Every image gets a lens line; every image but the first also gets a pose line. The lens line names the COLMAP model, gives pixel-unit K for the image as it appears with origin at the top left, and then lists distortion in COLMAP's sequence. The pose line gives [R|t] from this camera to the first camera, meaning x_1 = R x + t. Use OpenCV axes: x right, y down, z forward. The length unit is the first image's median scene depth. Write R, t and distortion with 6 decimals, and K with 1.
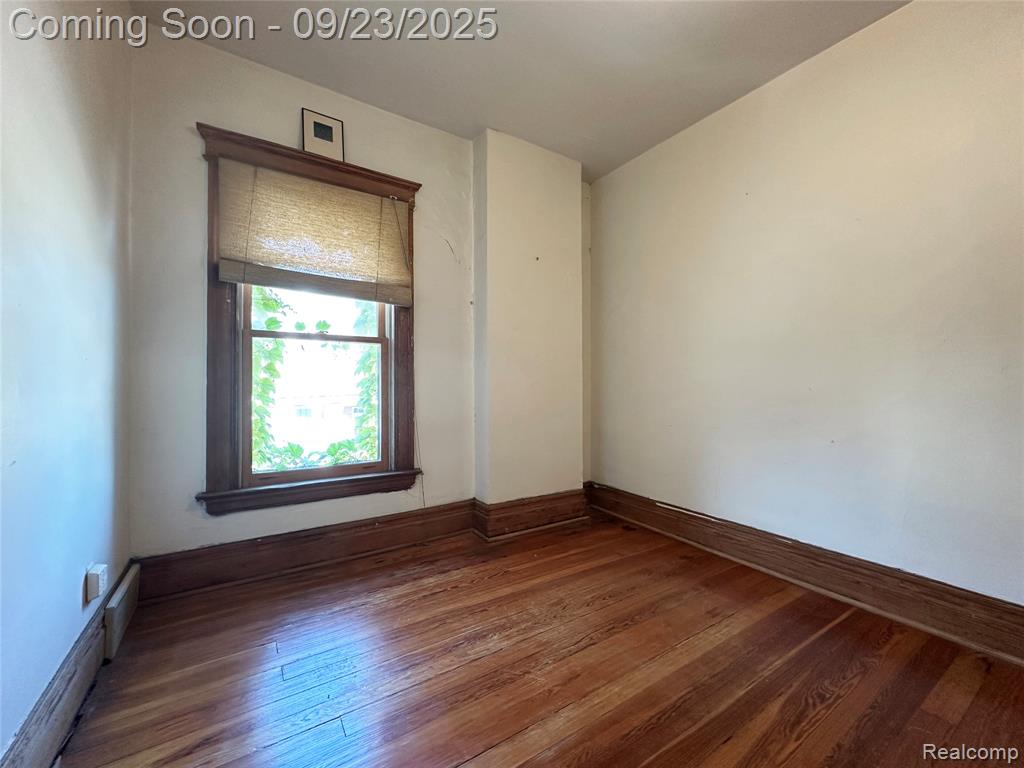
lens RADIAL K [[407.6, 0, 512.0], [0, 407.6, 384.0], [0, 0, 1]] dist [-0.001343, 0.000015]
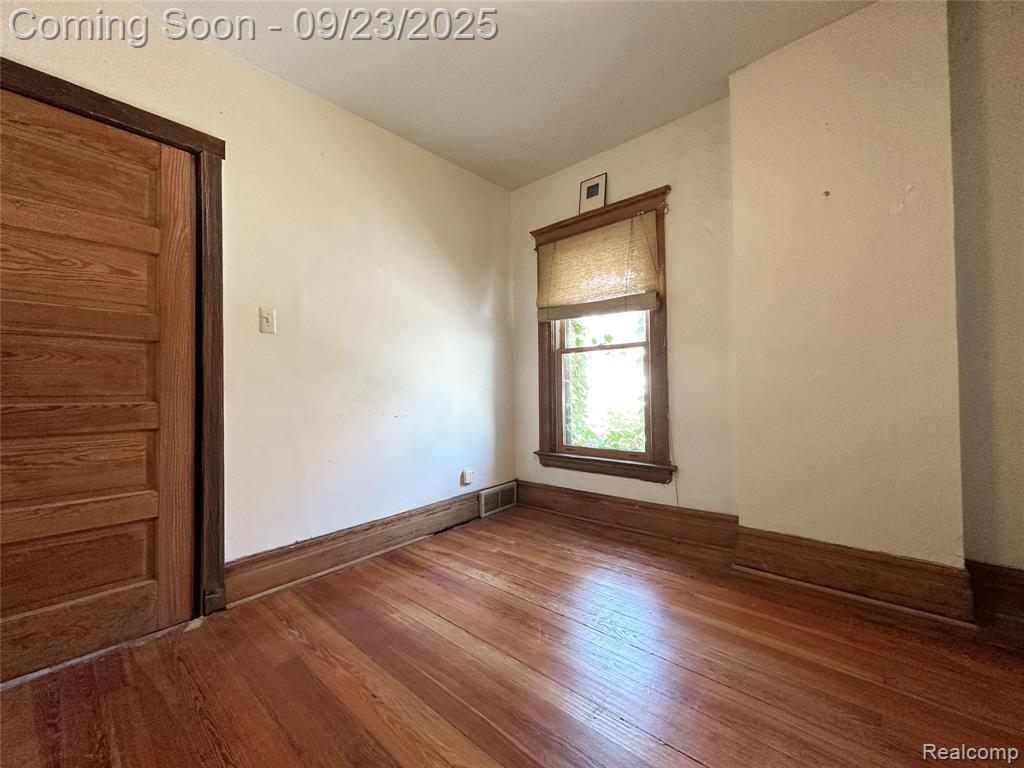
lens RADIAL K [[407.6, 0, 512.0], [0, 407.6, 384.0], [0, 0, 1]] dist [-0.001343, 0.000015]
pose [[0.271990, -0.012830, -0.962214, 0.701815], [0.025201, 0.999663, -0.006206, 0.000158], [0.961970, -0.022561, 0.272222, 0.376822]]
